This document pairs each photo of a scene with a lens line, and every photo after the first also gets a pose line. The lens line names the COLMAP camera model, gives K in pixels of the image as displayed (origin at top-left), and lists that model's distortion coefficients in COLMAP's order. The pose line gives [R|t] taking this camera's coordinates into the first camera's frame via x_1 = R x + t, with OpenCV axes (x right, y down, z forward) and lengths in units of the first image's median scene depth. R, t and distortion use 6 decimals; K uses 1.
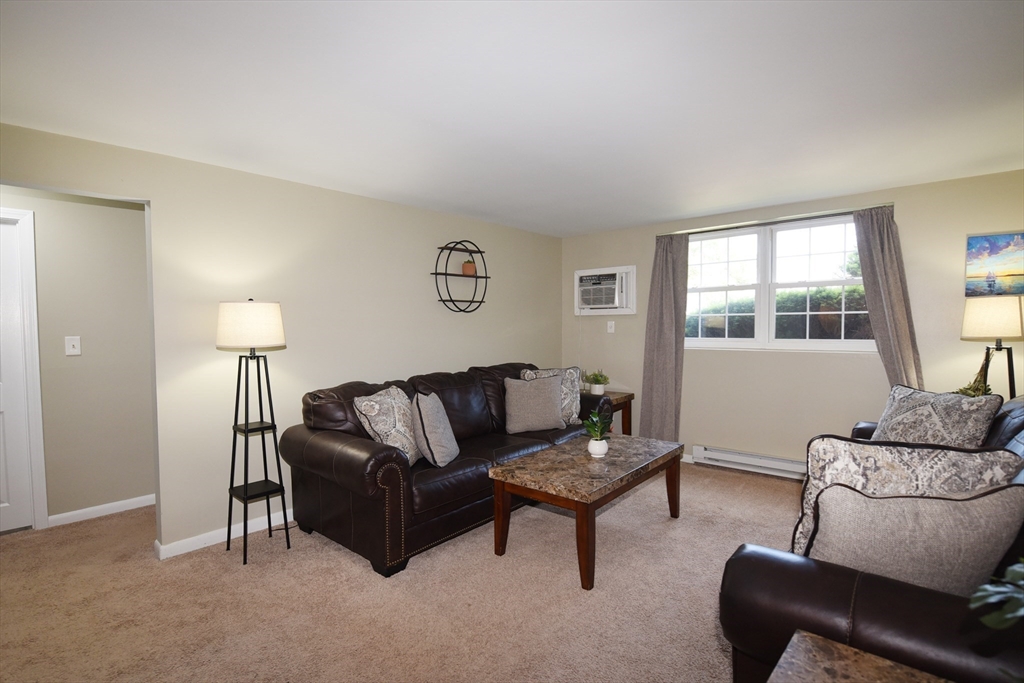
lens RADIAL K [[494.8, 0, 510.9], [0, 494.8, 344.6], [0, 0, 1]] dist [-0.008371, -0.005022]
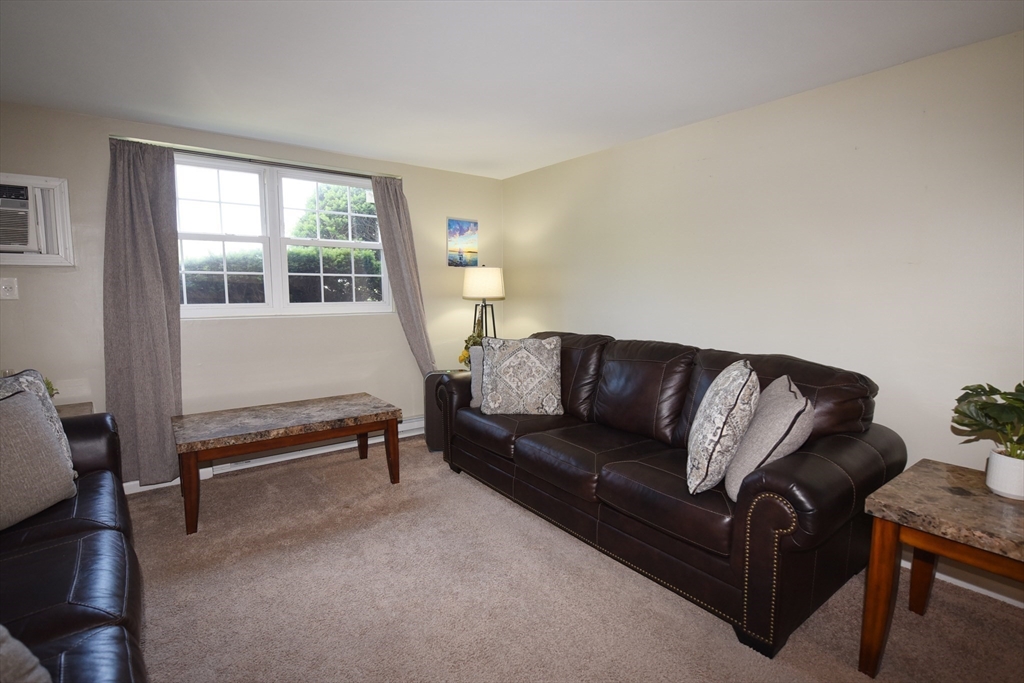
lens RADIAL K [[494.8, 0, 515.0], [0, 494.8, 342.5], [0, 0, 1]] dist [-0.008371, -0.005022]
pose [[0.185683, -0.098259, 0.977685, -0.257478], [0.033509, 0.995042, 0.093639, -0.010646], [-0.982038, 0.015374, 0.188055, 0.461850]]
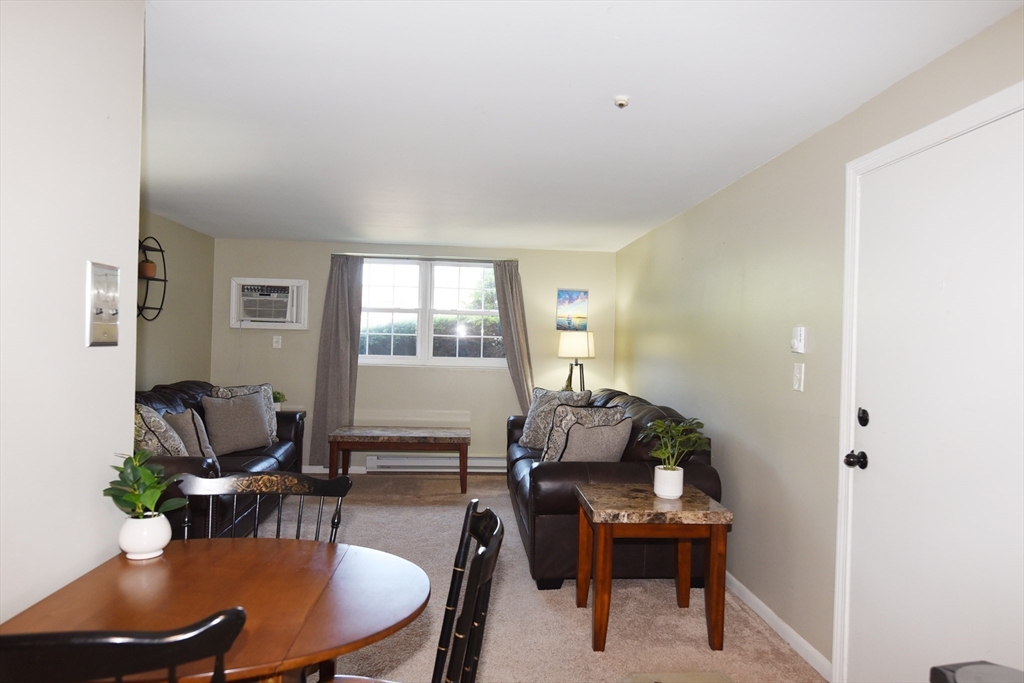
lens RADIAL K [[679.1, 0, 514.8], [0, 679.1, 343.1], [0, 0, 1]] dist [-0.000161, 0.003505]
pose [[0.694295, 0.026919, 0.719187, -0.505101], [-0.004069, 0.999431, -0.033481, 0.009692], [-0.719679, 0.020320, 0.694010, -0.267192]]
